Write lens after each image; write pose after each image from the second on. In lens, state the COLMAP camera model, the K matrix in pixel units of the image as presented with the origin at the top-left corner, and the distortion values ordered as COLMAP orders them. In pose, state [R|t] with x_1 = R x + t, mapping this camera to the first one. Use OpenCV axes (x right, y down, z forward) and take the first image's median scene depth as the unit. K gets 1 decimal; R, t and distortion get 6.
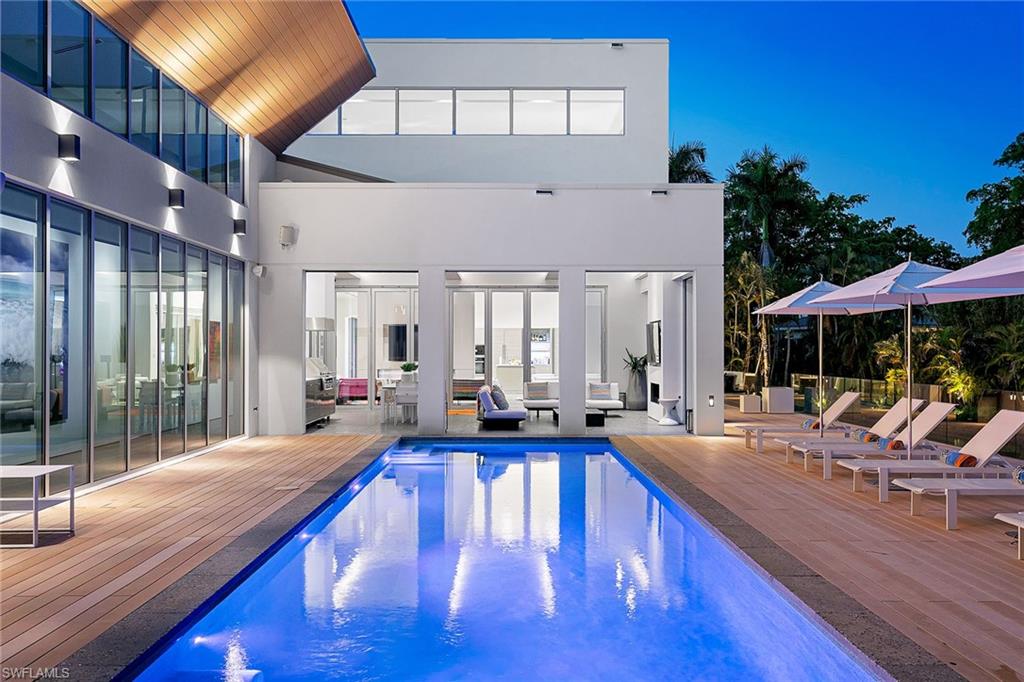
lens RADIAL K [[932.9, 0, 512.0], [0, 932.9, 341.0], [0, 0, 1]] dist [0.006548, 0.004674]
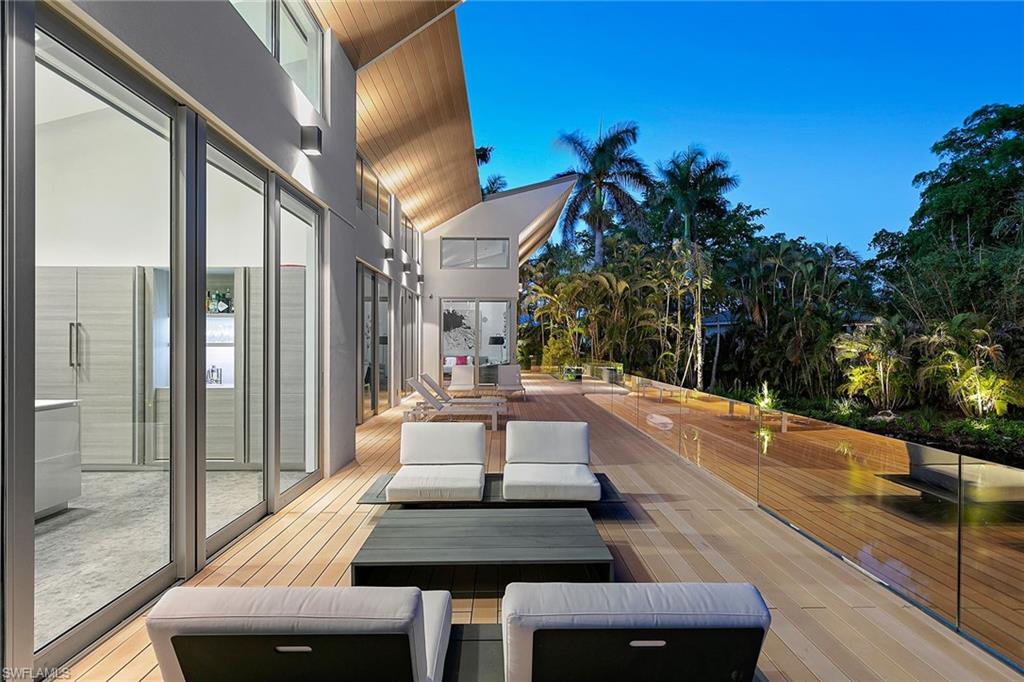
lens RADIAL K [[498.5, 0, 512.0], [0, 498.5, 341.0], [0, 0, 1]] dist [-0.000747, -0.000130]
pose [[0.999909, 0.002207, 0.013335, 0.077525], [-0.002260, 0.999990, 0.003922, 0.005482], [-0.013326, -0.003951, 0.999903, 0.503462]]
